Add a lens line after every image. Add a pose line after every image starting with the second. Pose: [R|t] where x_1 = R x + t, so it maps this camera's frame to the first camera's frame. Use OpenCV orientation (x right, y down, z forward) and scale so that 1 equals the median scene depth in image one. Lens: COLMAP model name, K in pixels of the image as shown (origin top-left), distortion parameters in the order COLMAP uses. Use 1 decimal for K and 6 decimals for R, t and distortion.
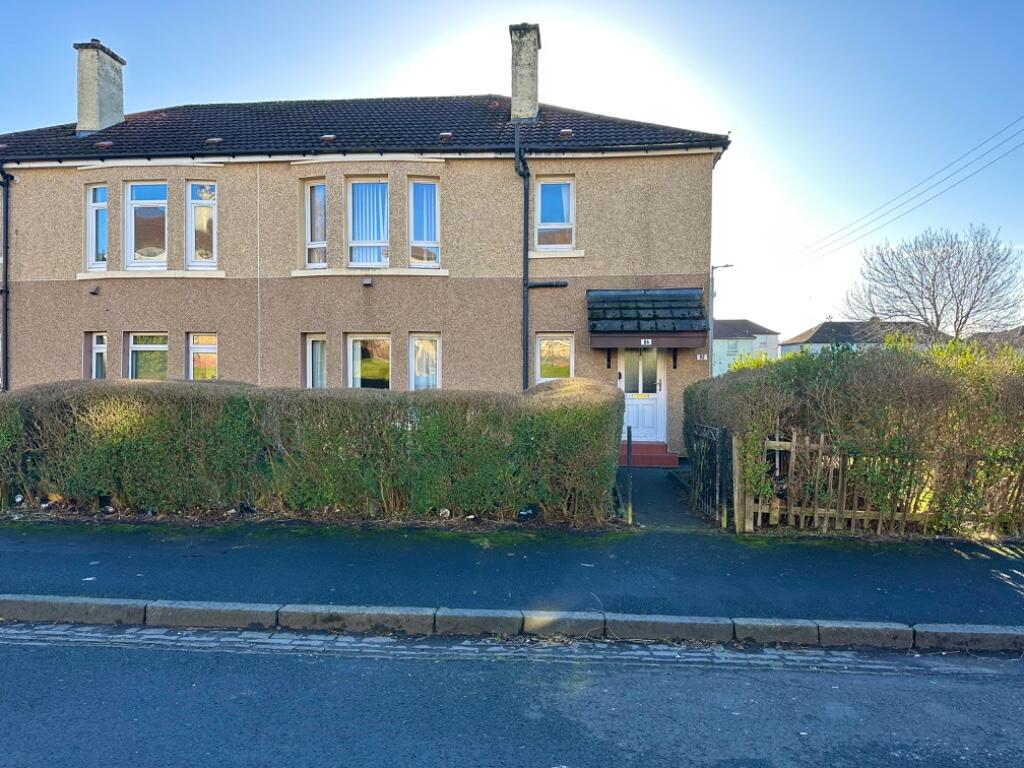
lens RADIAL K [[718.4, 0, 512.8], [0, 718.4, 382.0], [0, 0, 1]] dist [-0.001336, 0.000619]
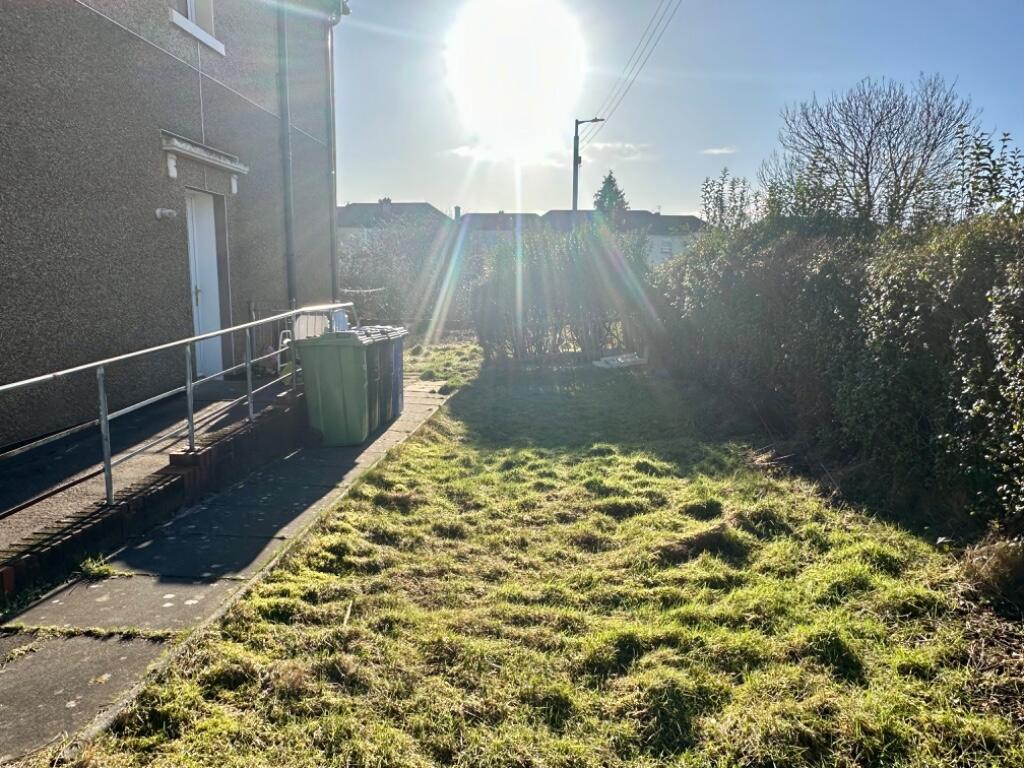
lens RADIAL K [[718.4, 0, 509.9], [0, 718.4, 383.3], [0, 0, 1]] dist [-0.001336, 0.000619]
pose [[0.997988, -0.002968, 0.063337, 0.149762], [-0.006438, 0.988997, 0.147793, -0.003766], [-0.063079, -0.147904, 0.986988, 0.221929]]
